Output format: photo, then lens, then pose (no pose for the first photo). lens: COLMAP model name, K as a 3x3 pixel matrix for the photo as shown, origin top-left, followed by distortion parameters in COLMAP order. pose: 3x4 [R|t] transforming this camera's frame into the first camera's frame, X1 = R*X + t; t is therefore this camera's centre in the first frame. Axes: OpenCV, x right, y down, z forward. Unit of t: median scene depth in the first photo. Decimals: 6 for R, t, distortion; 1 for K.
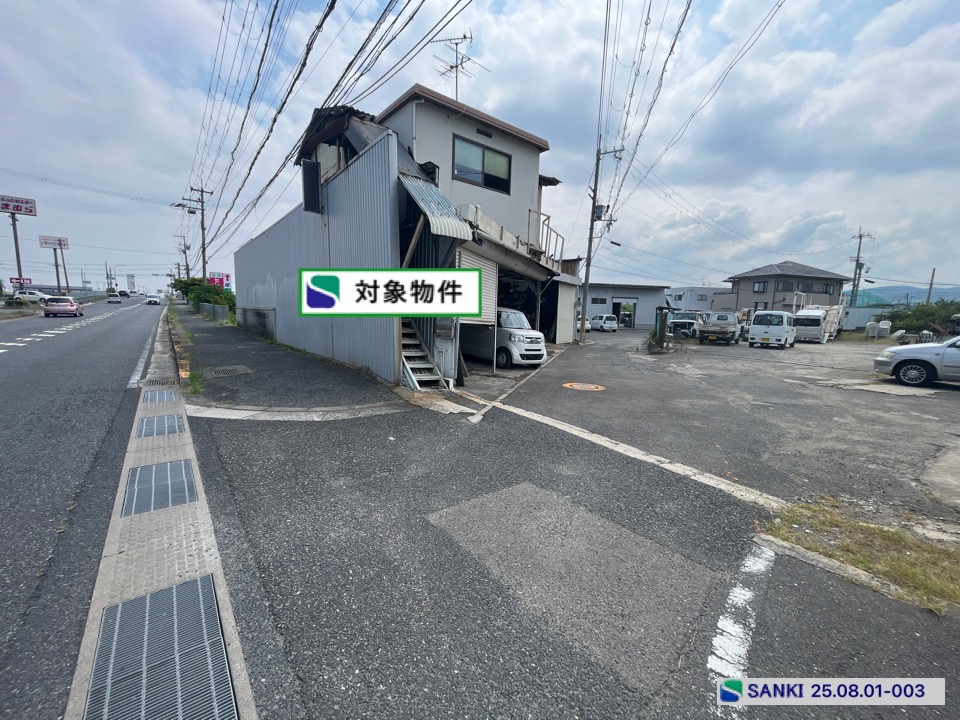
lens RADIAL K [[387.7, 0, 476.2], [0, 387.7, 361.7], [0, 0, 1]] dist [-0.002810, 0.000188]
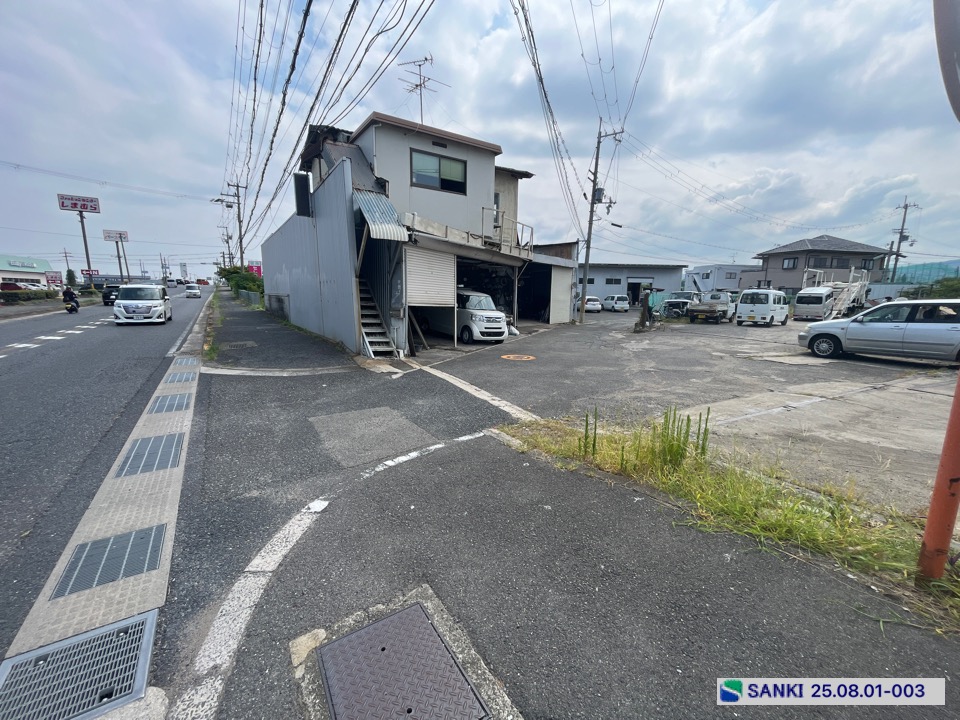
lens RADIAL K [[387.7, 0, 476.4], [0, 387.7, 361.7], [0, 0, 1]] dist [-0.002810, 0.000188]
pose [[0.996174, -0.000051, -0.087397, 0.148556], [0.004088, 0.998933, 0.046009, 0.012822], [0.087301, -0.046191, 0.995111, -0.126539]]
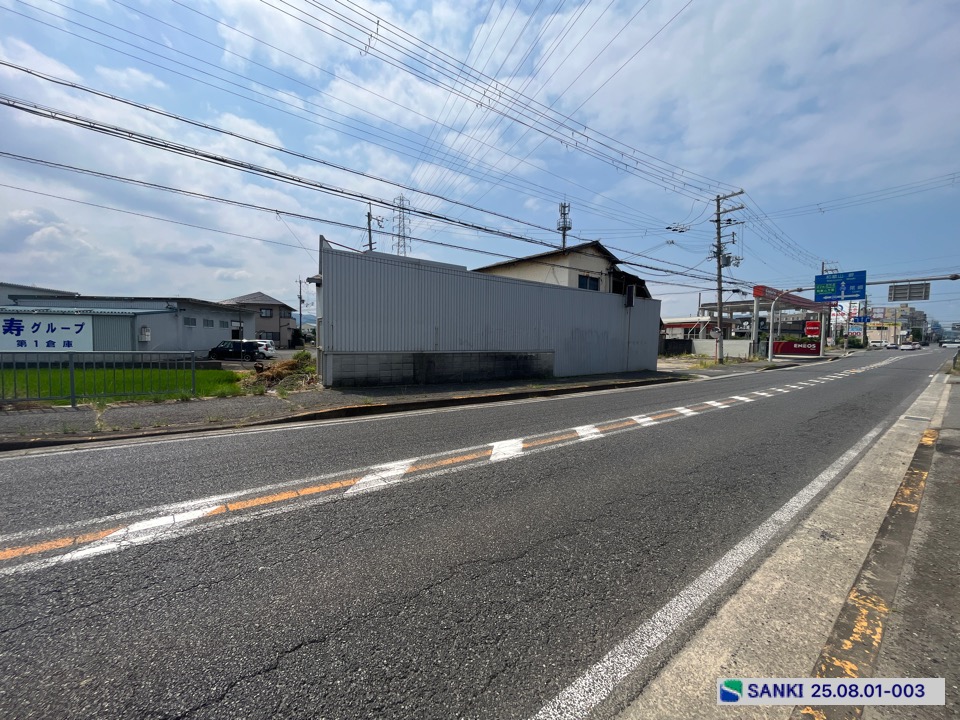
lens RADIAL K [[387.7, 0, 475.8], [0, 387.7, 362.2], [0, 0, 1]] dist [-0.002810, 0.000188]
pose [[0.000791, -0.081541, 0.996670, -1.759645], [0.110713, 0.990550, 0.080952, -0.229400], [-0.993852, 0.110280, 0.009811, 1.244458]]
